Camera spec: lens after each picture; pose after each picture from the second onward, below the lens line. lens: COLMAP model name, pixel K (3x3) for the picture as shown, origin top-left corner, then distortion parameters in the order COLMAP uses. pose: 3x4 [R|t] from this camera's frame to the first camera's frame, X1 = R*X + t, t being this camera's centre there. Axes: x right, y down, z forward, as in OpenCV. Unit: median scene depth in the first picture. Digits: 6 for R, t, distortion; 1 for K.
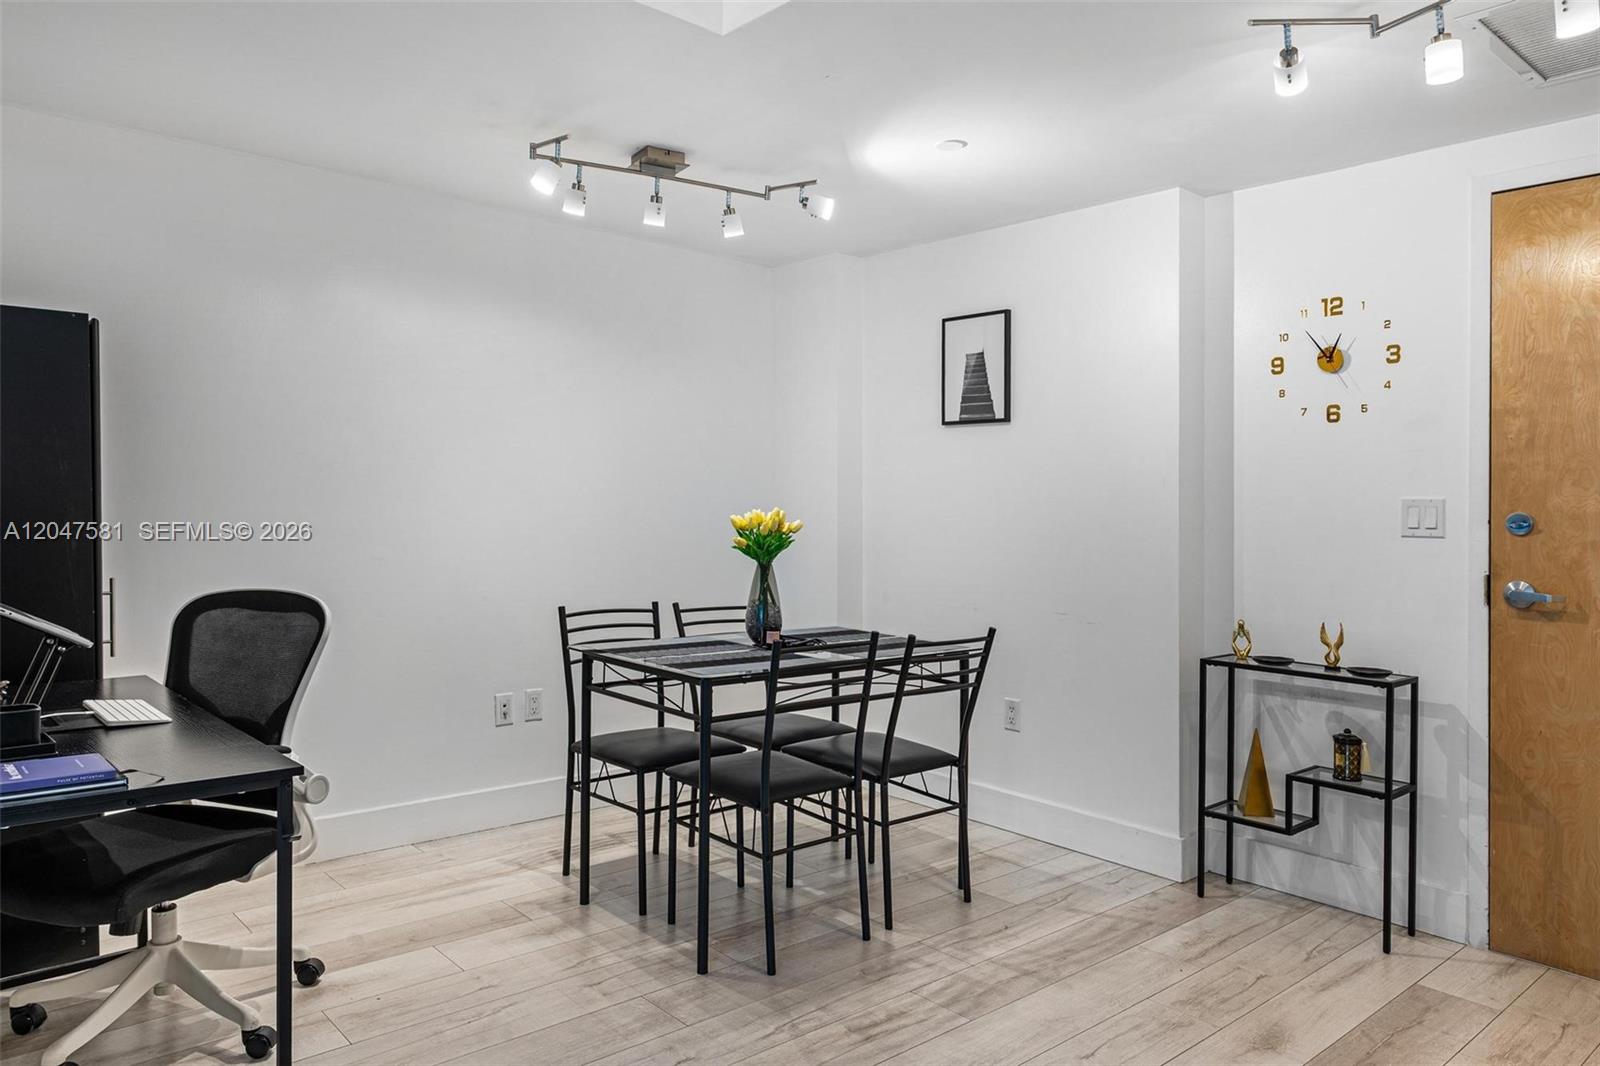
lens RADIAL K [[1077.9, 0, 805.8], [0, 1077.9, 489.0], [0, 0, 1]] dist [-0.002813, 0.002714]
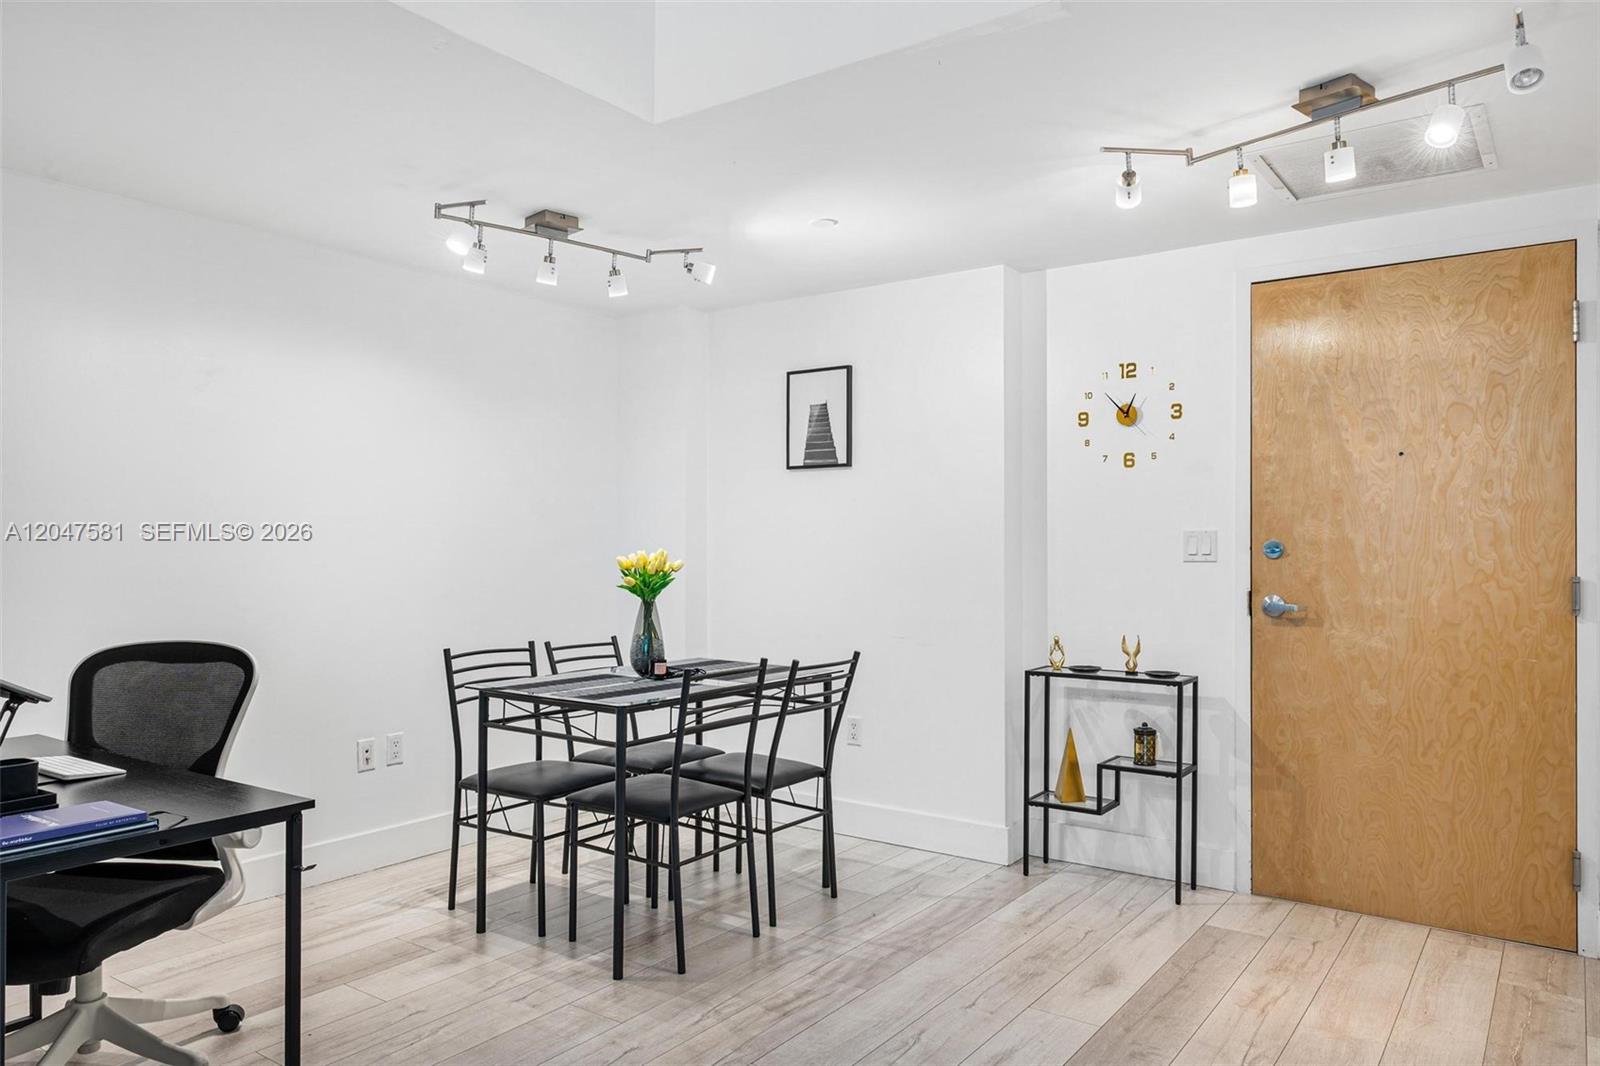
lens RADIAL K [[1080.4, 0, 800.0], [0, 1080.4, 533.0], [0, 0, 1]] dist [-0.003931, 0.004880]
pose [[0.974770, -0.017472, 0.222527, -0.136175], [0.016044, 0.999837, 0.008225, -0.004955], [-0.222634, -0.004447, 0.974892, -0.088212]]
